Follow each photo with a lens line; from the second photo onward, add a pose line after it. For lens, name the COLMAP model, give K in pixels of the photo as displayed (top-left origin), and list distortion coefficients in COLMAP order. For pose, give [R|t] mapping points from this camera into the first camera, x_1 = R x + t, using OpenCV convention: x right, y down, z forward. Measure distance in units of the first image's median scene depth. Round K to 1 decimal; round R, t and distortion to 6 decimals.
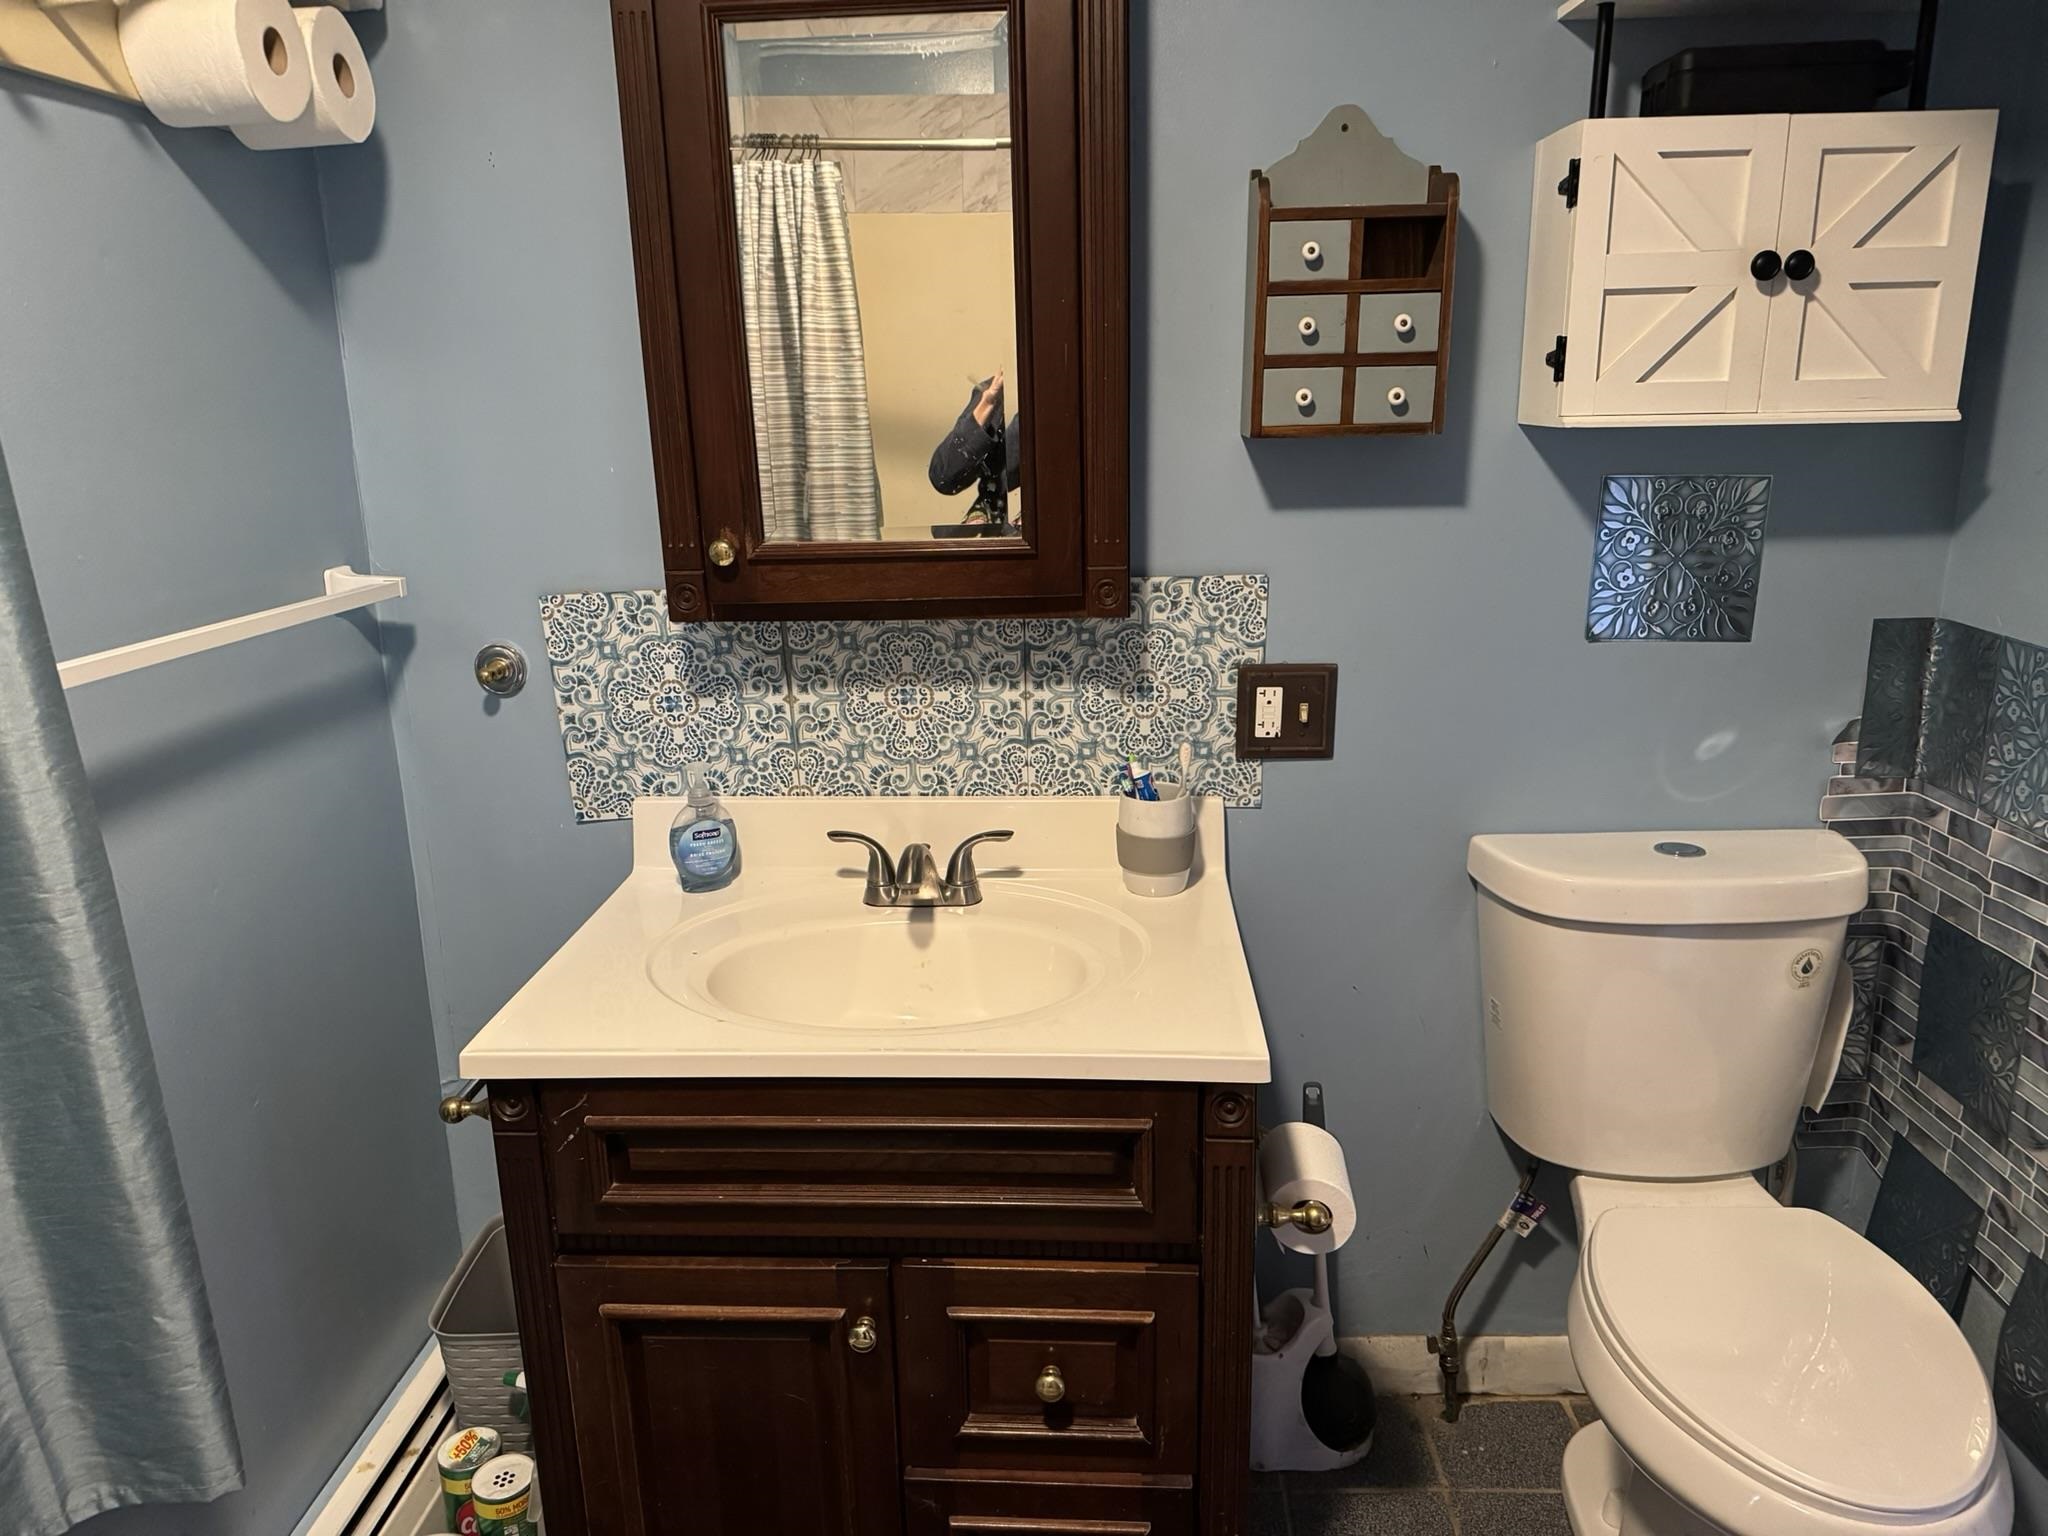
lens RADIAL K [[1387.1, 0, 1022.6], [0, 1387.1, 774.0], [0, 0, 1]] dist [-0.027778, 0.000300]
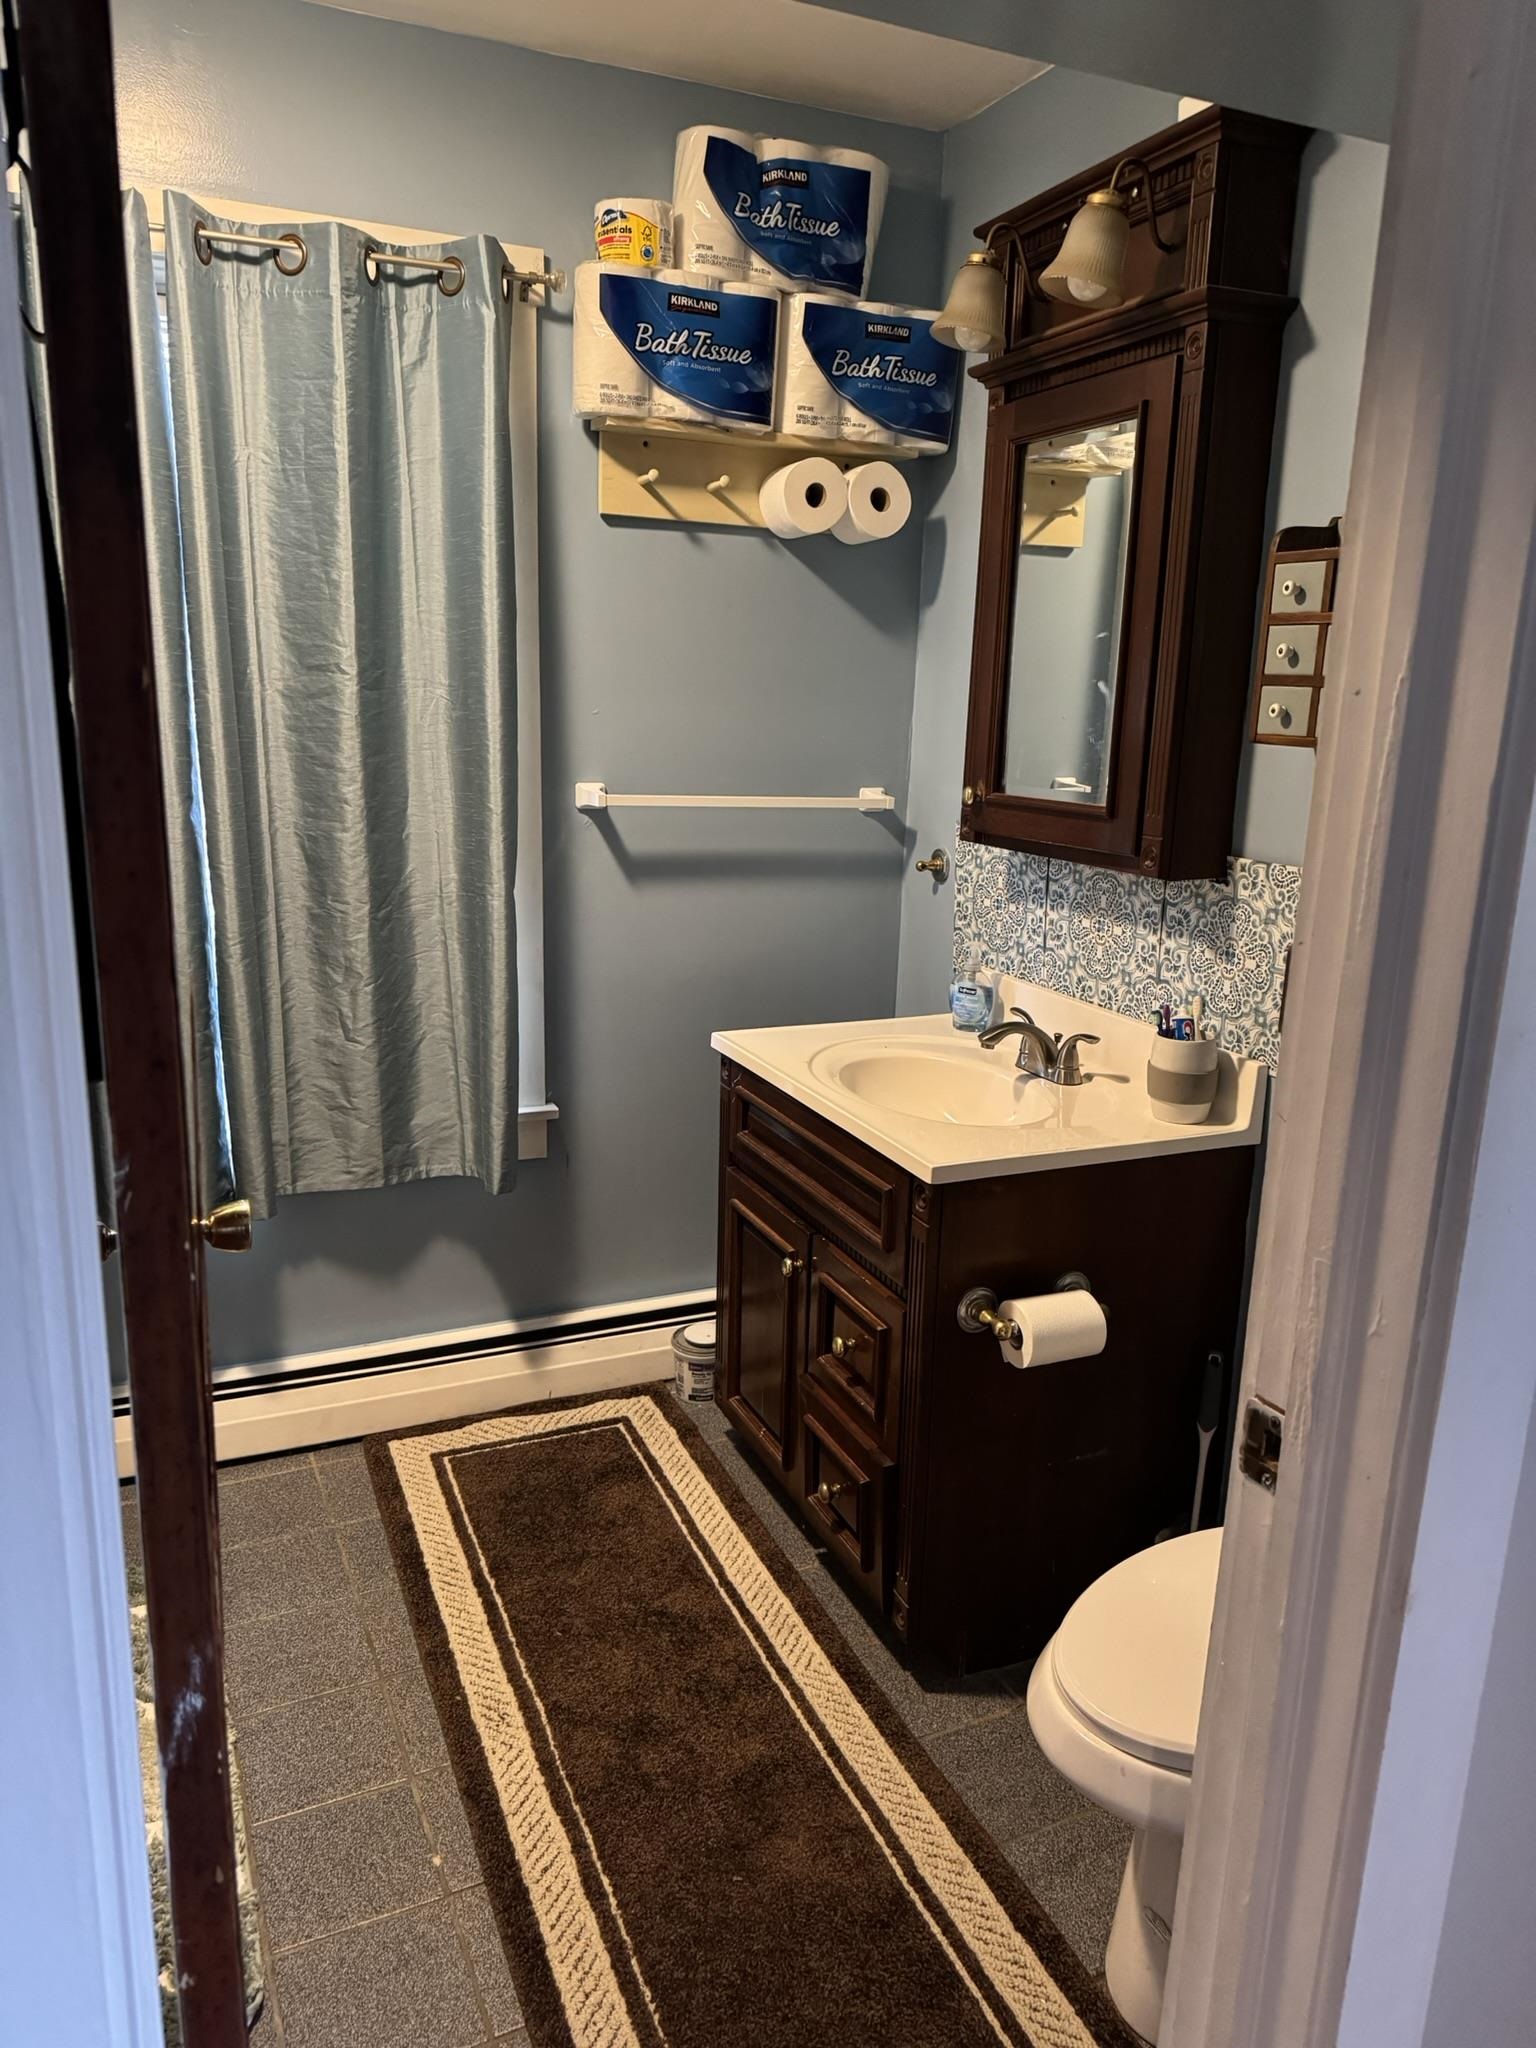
lens RADIAL K [[1387.1, 0, 763.0], [0, 1387.1, 1024.3], [0, 0, 1]] dist [-0.027778, 0.000300]
pose [[0.455057, 0.235667, -0.858710, 0.913728], [-0.279812, 0.953339, 0.113356, -0.027090], [0.845357, 0.188694, 0.499767, 0.101100]]
